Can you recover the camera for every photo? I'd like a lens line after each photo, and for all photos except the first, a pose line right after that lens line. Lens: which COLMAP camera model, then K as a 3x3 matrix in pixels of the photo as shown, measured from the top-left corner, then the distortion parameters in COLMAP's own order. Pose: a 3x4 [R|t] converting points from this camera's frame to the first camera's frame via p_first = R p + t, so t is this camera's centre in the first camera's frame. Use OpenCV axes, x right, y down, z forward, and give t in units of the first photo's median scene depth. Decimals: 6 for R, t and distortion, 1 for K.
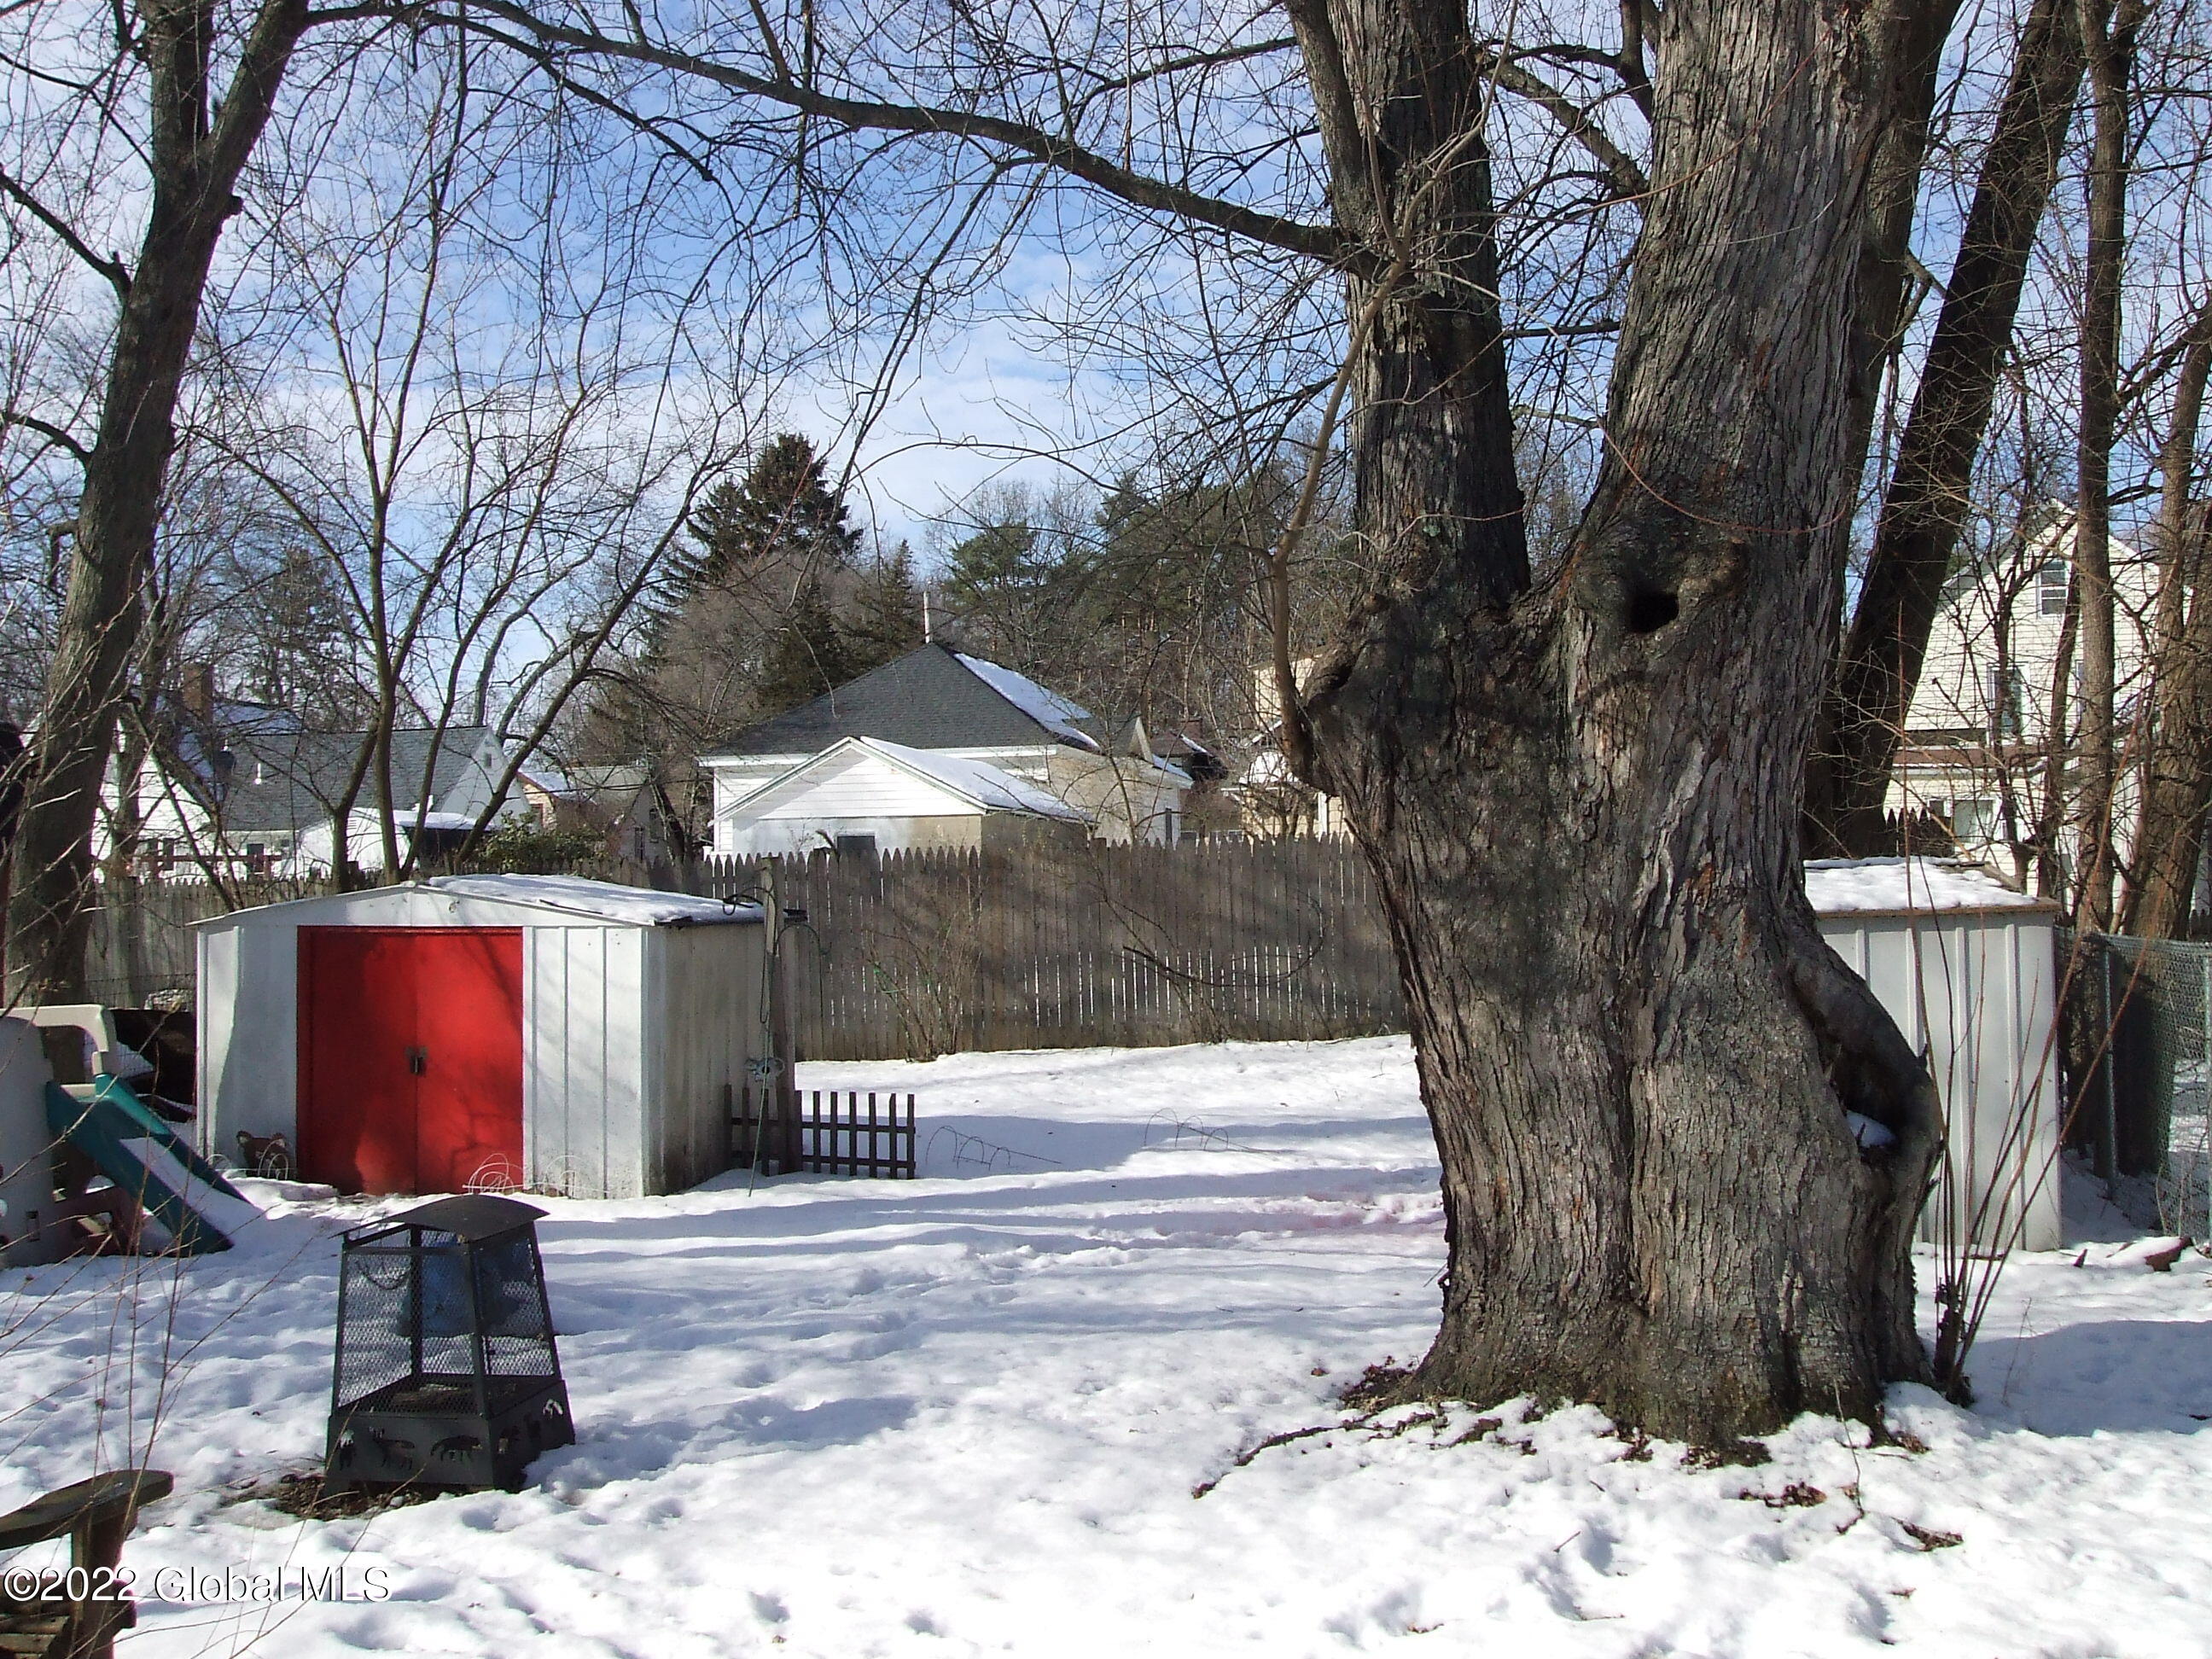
lens RADIAL K [[2420.3, 0, 1112.7], [0, 2420.3, 828.7], [0, 0, 1]] dist [-0.083388, 0.000000]
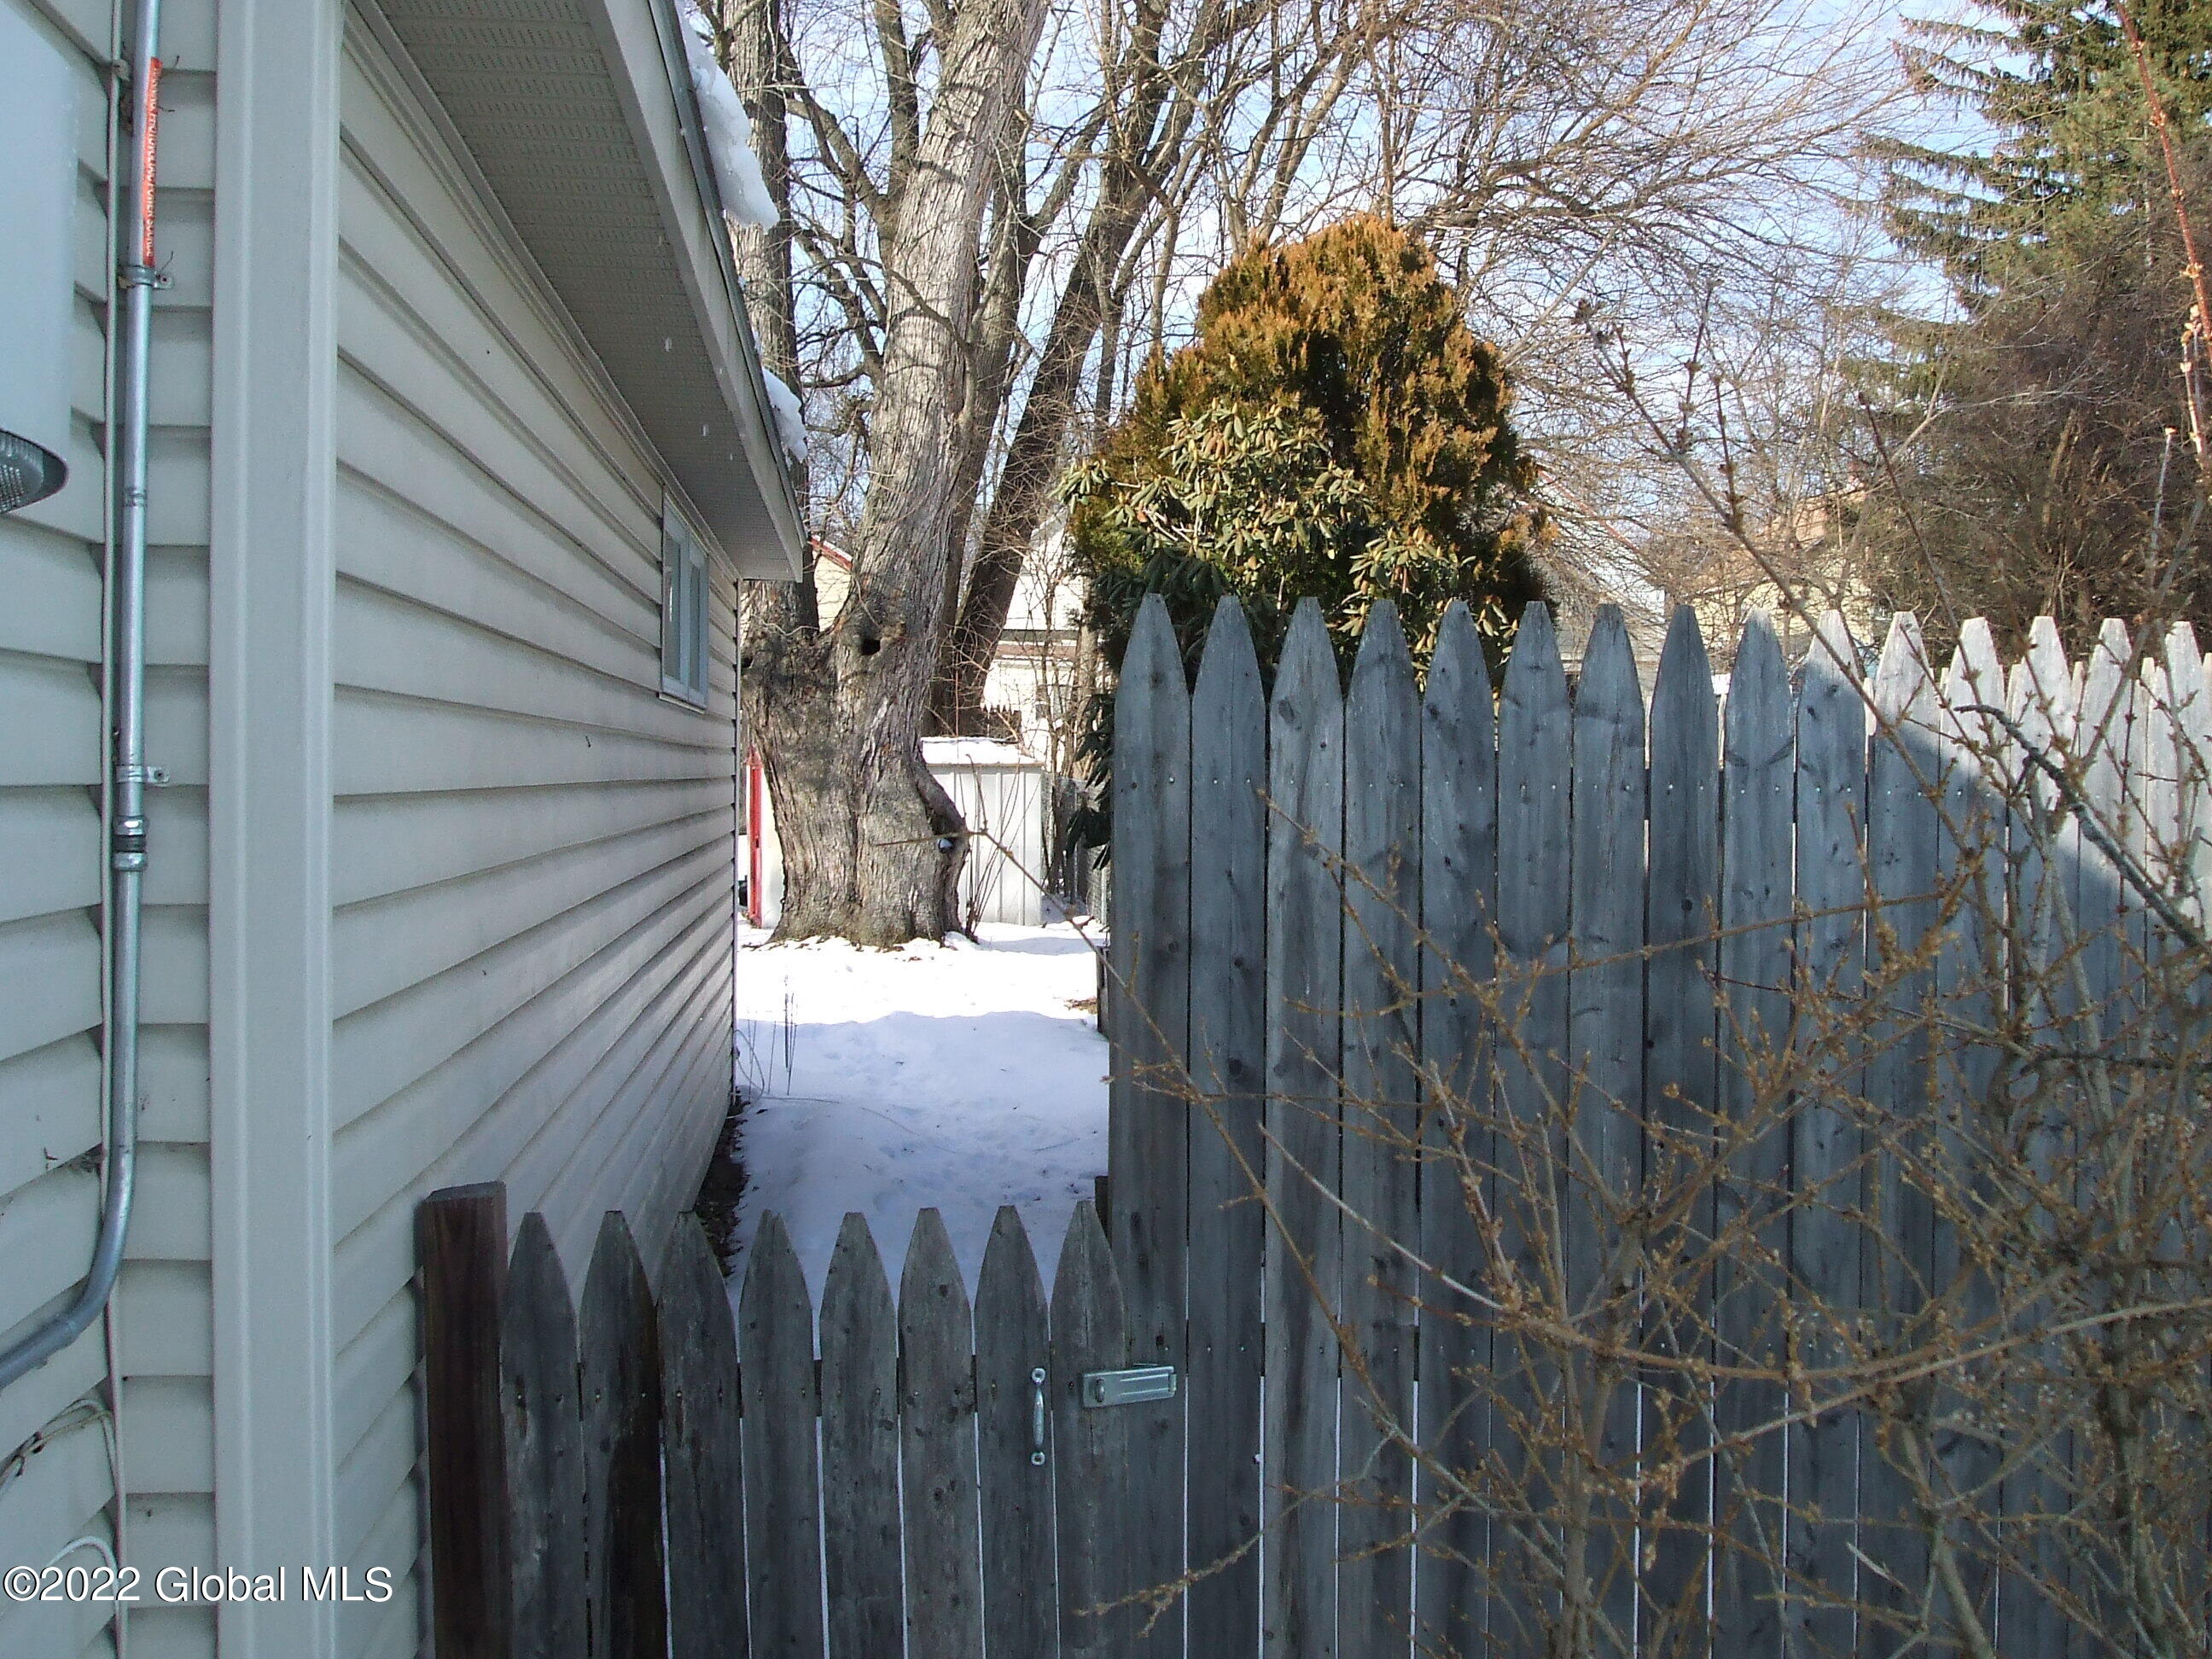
lens RADIAL K [[2420.3, 0, 1109.3], [0, 2420.3, 824.5], [0, 0, 1]] dist [-0.083388, 0.000000]
pose [[0.939640, 0.016380, 0.341773, -0.444186], [-0.036216, 0.998004, 0.051738, -0.042232], [-0.340244, -0.060993, 0.938357, -1.633351]]
